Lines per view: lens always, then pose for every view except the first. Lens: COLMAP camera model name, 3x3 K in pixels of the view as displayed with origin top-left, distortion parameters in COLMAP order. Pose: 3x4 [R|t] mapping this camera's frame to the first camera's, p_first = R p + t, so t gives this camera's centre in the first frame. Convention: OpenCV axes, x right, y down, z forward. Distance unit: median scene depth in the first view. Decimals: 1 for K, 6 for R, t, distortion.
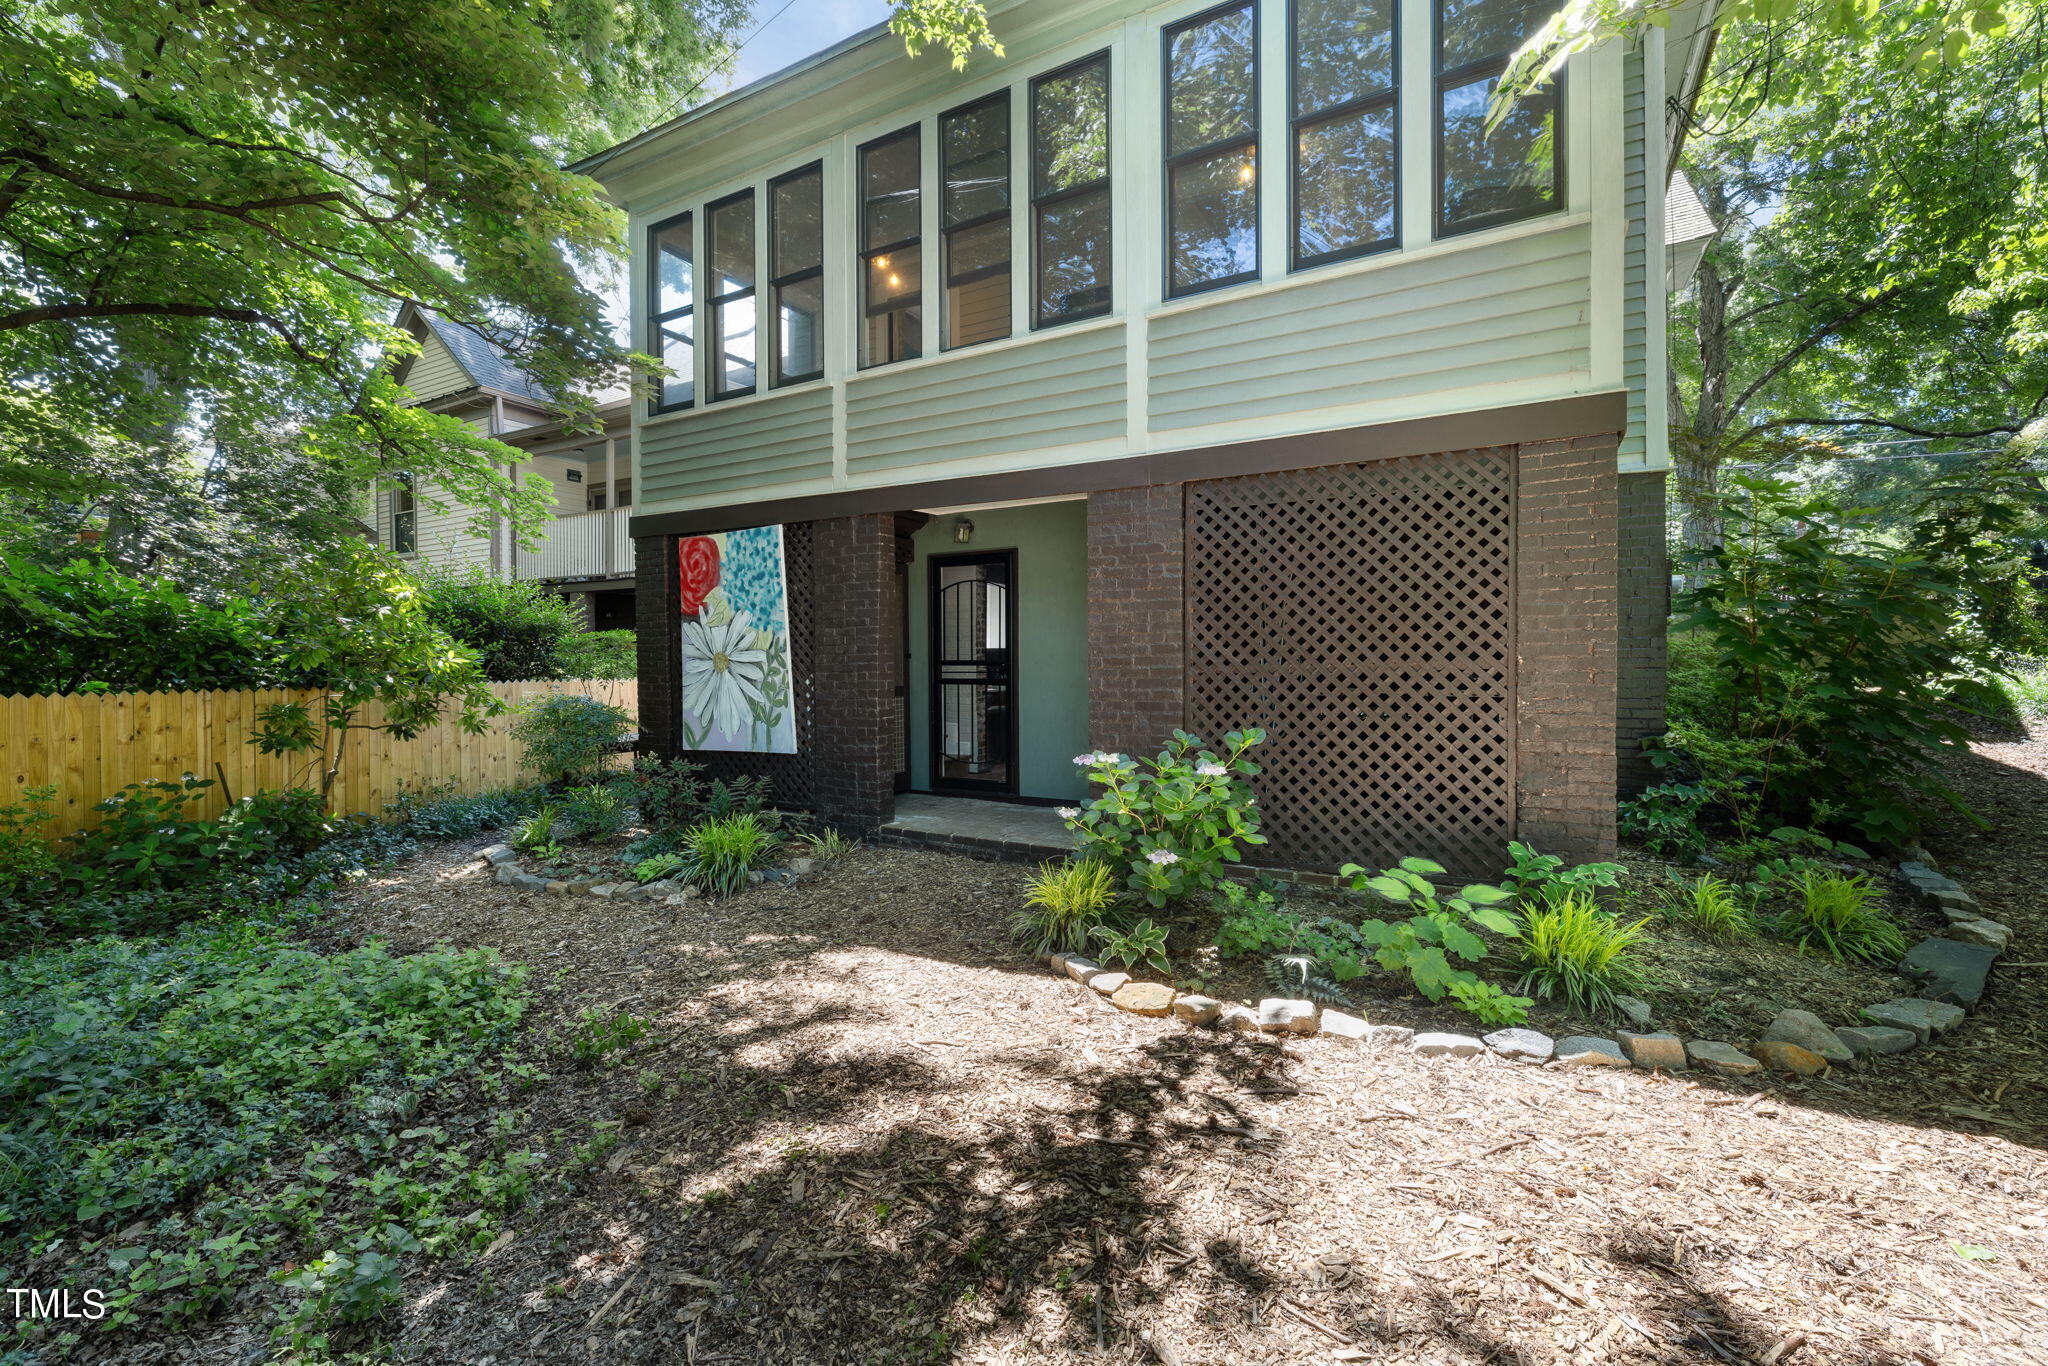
lens RADIAL K [[871.9, 0, 1015.5], [0, 871.9, 653.8], [0, 0, 1]] dist [-0.001135, -0.000005]
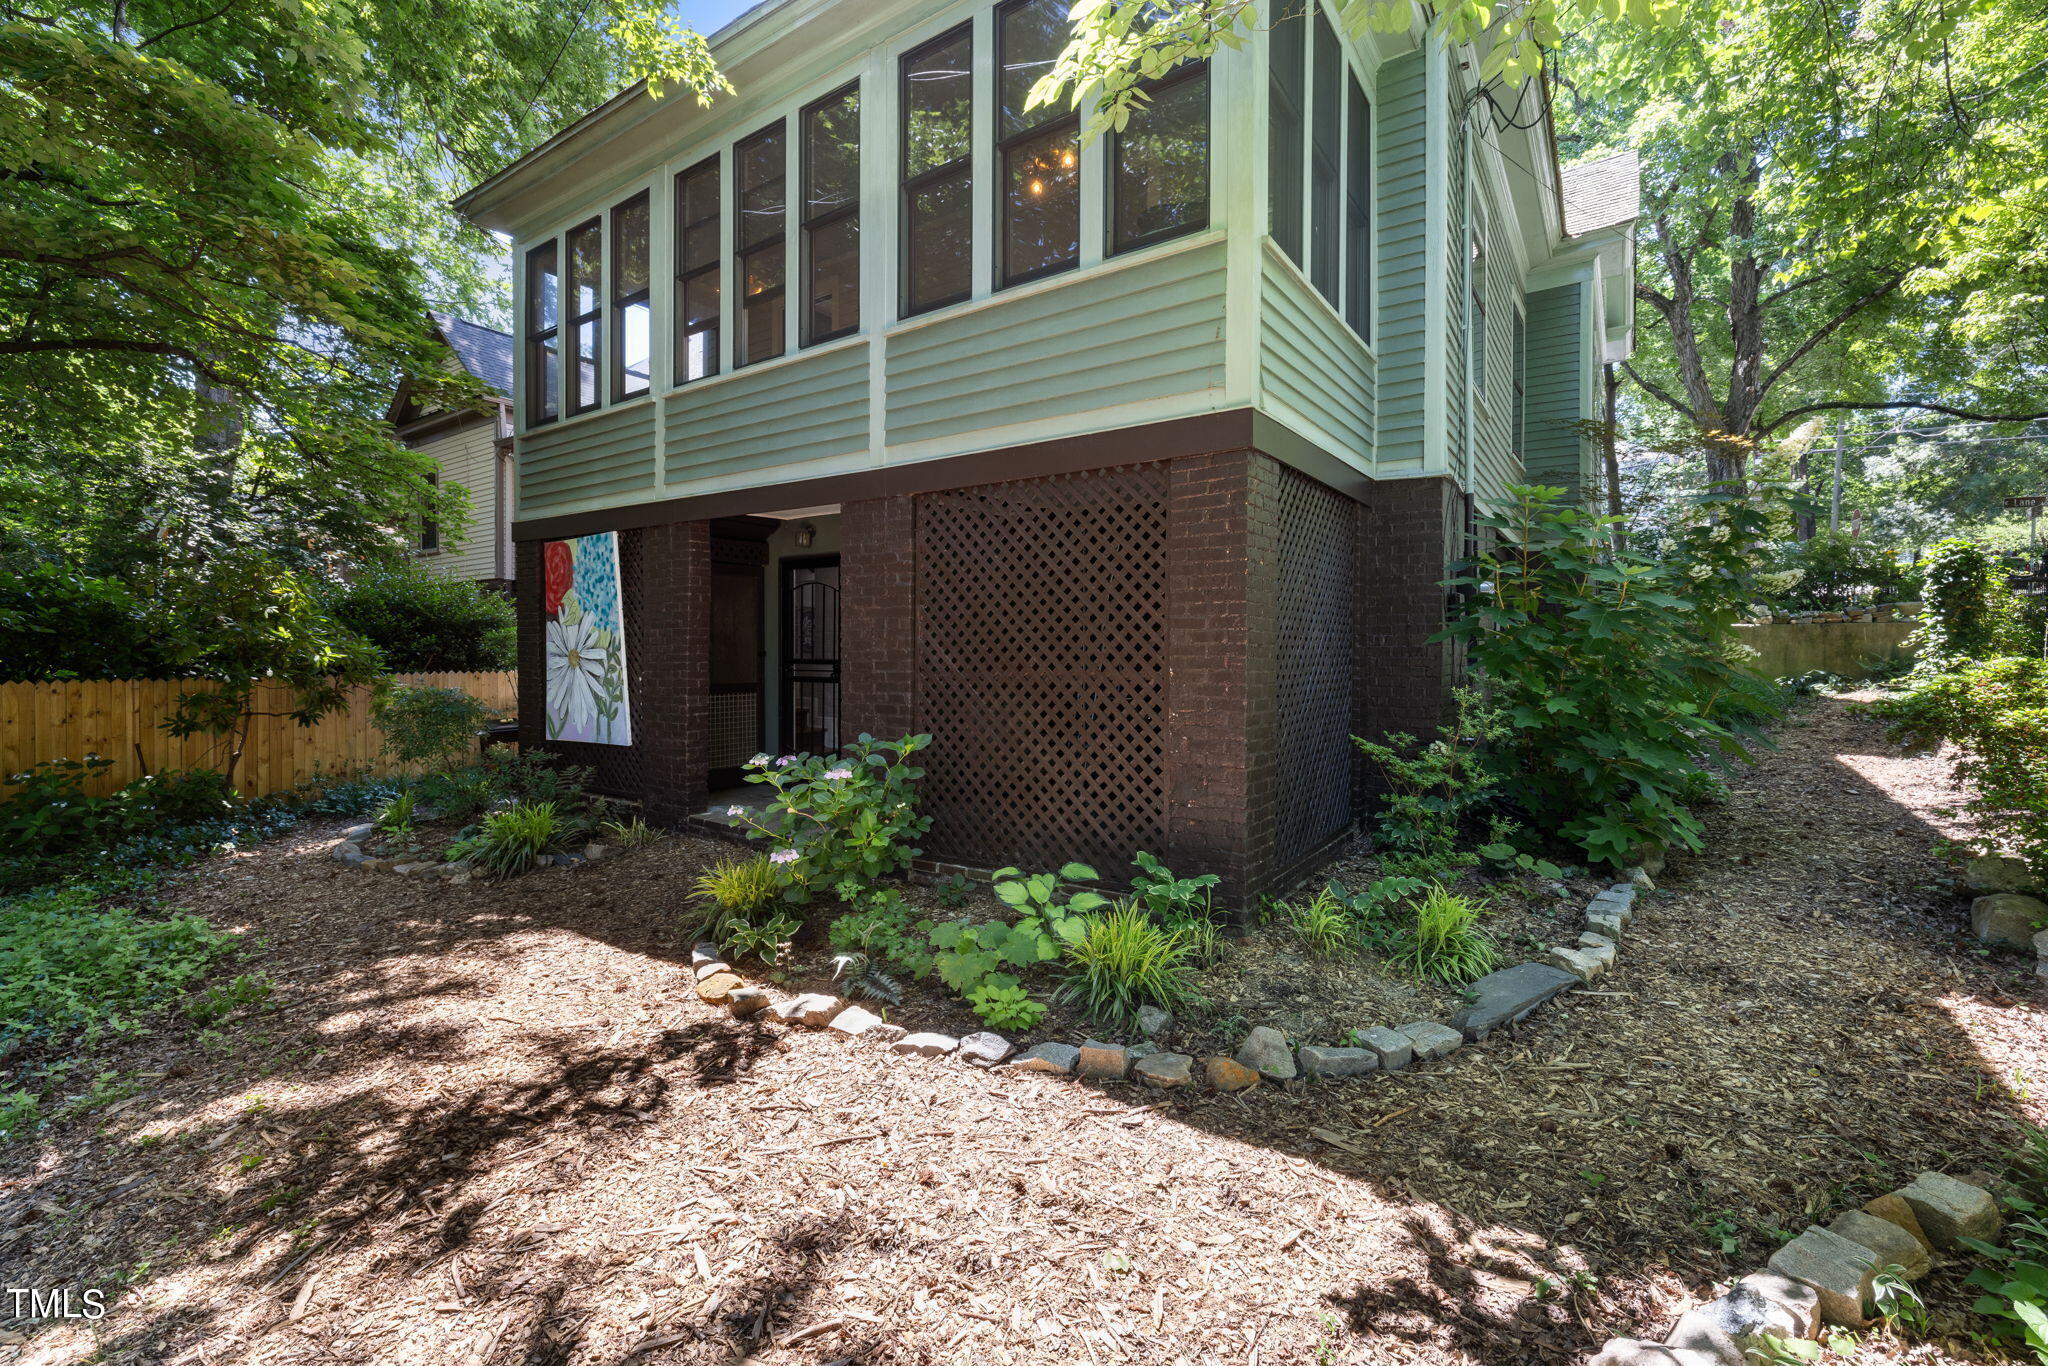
lens RADIAL K [[867.2, 0, 1020.0], [0, 867.2, 646.0], [0, 0, 1]] dist [-0.001847, 0.000459]
pose [[0.995877, 0.009336, -0.090232, 0.485365], [-0.008882, 0.999946, 0.005434, -0.027198], [0.090278, -0.004610, 0.995906, -0.021191]]
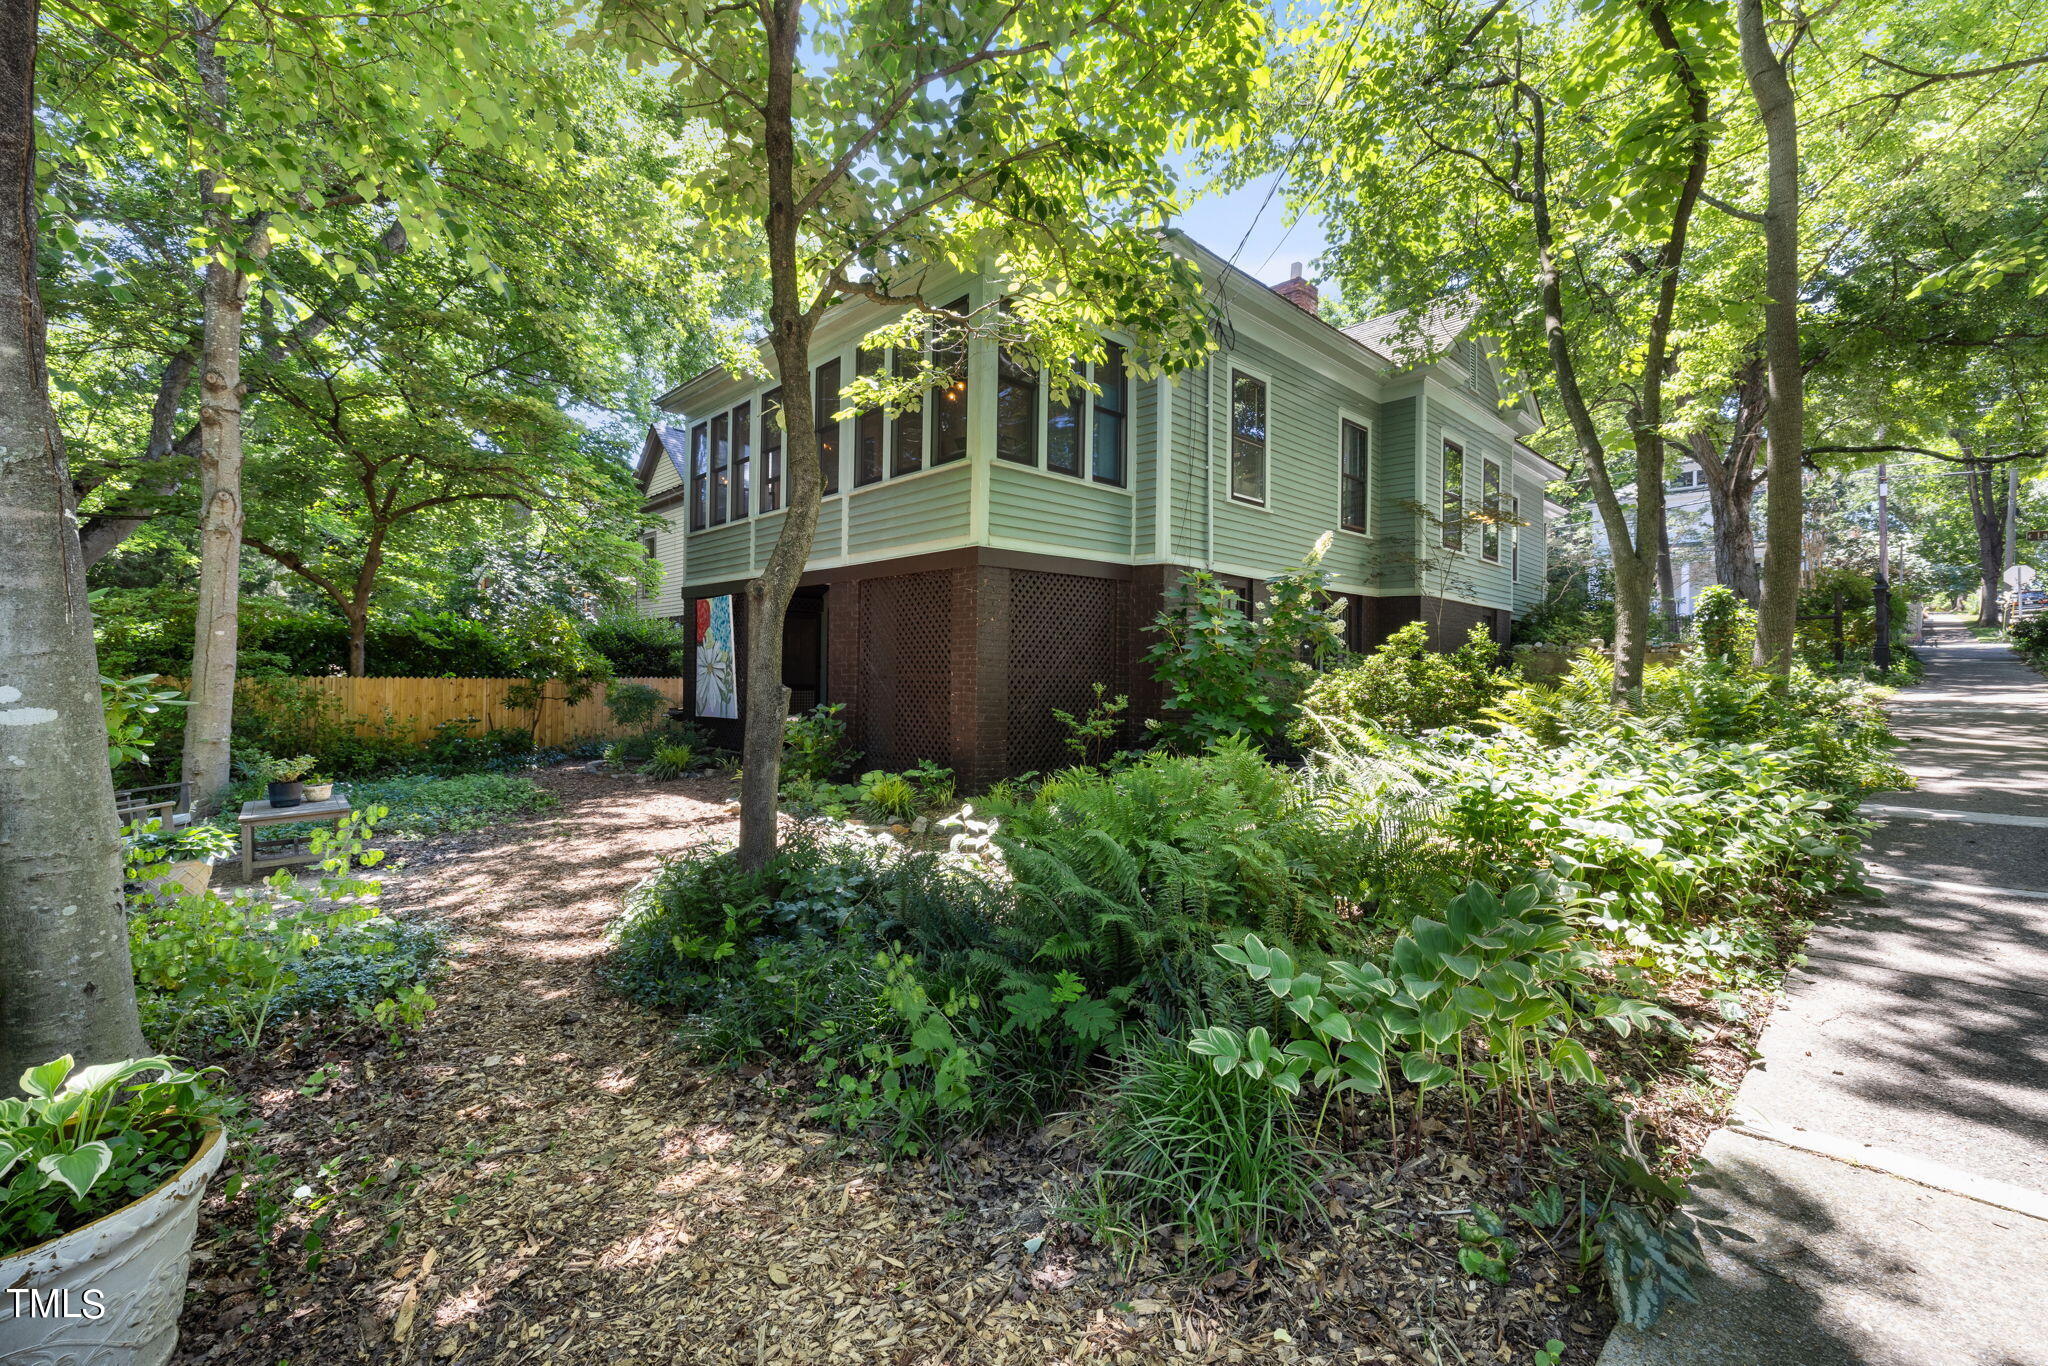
lens RADIAL K [[867.2, 0, 1020.0], [0, 867.2, 646.0], [0, 0, 1]] dist [-0.001847, 0.000459]
pose [[0.956484, 0.011906, -0.291543, 1.293987], [-0.018635, 0.999620, -0.020314, -0.019824], [0.291191, 0.024863, 0.956342, -0.875986]]
